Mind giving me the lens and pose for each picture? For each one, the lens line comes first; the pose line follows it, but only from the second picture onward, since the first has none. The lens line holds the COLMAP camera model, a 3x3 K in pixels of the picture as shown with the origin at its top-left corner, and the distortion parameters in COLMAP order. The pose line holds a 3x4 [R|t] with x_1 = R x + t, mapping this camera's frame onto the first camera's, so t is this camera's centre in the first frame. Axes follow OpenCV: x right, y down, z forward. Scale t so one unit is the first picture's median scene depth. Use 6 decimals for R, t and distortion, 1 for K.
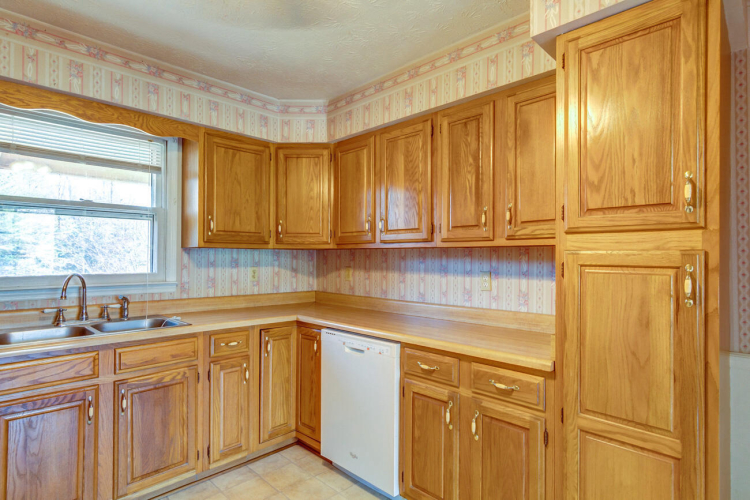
lens RADIAL K [[394.3, 0, 370.8], [0, 394.3, 255.0], [0, 0, 1]] dist [0.004112, 0.000833]
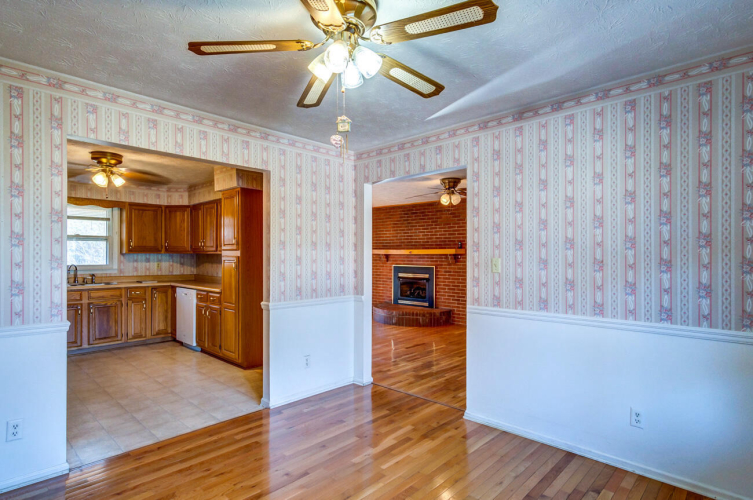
lens RADIAL K [[393.7, 0, 375.5], [0, 393.7, 255.4], [0, 0, 1]] dist [0.000102, 0.000266]
pose [[0.999608, -0.003792, 0.027745, 0.994016], [0.003623, 0.999975, 0.006153, -0.017099], [-0.027768, -0.006051, 0.999596, -1.396386]]
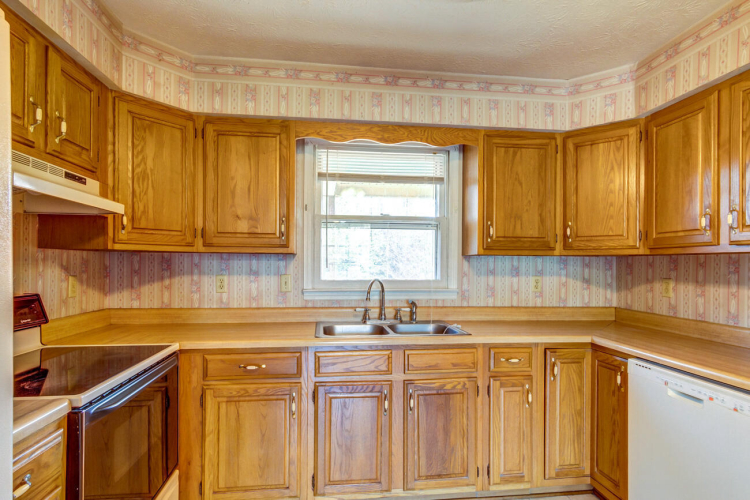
lens RADIAL K [[398.5, 0, 376.6], [0, 398.5, 263.0], [0, 0, 1]] dist [0.005447, 0.001126]
pose [[0.788663, 0.000407, -0.614826, -0.032009], [-0.000217, 1.000000, 0.000383, 0.000566], [0.614826, -0.000169, 0.788663, 0.076198]]
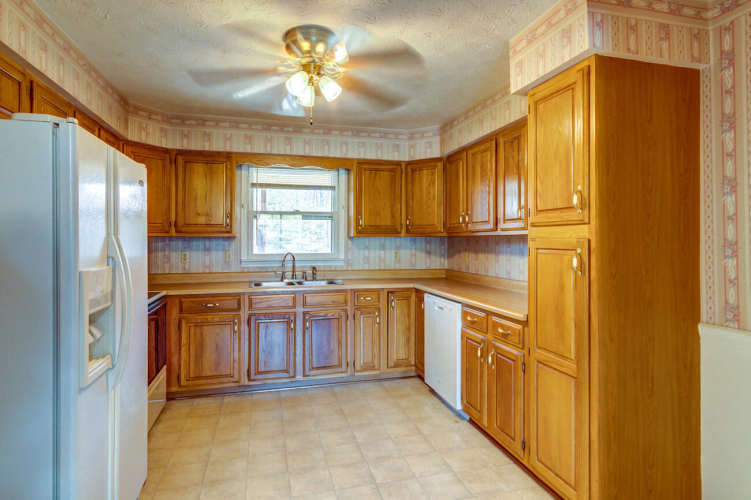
lens RADIAL K [[403.7, 0, 371.0], [0, 403.7, 236.0], [0, 0, 1]] dist [0.002372, 0.000266]
pose [[0.864130, -0.011150, -0.503144, 0.428378], [0.006875, 0.999923, -0.010353, -0.005048], [0.503221, 0.005487, 0.864140, -0.345072]]
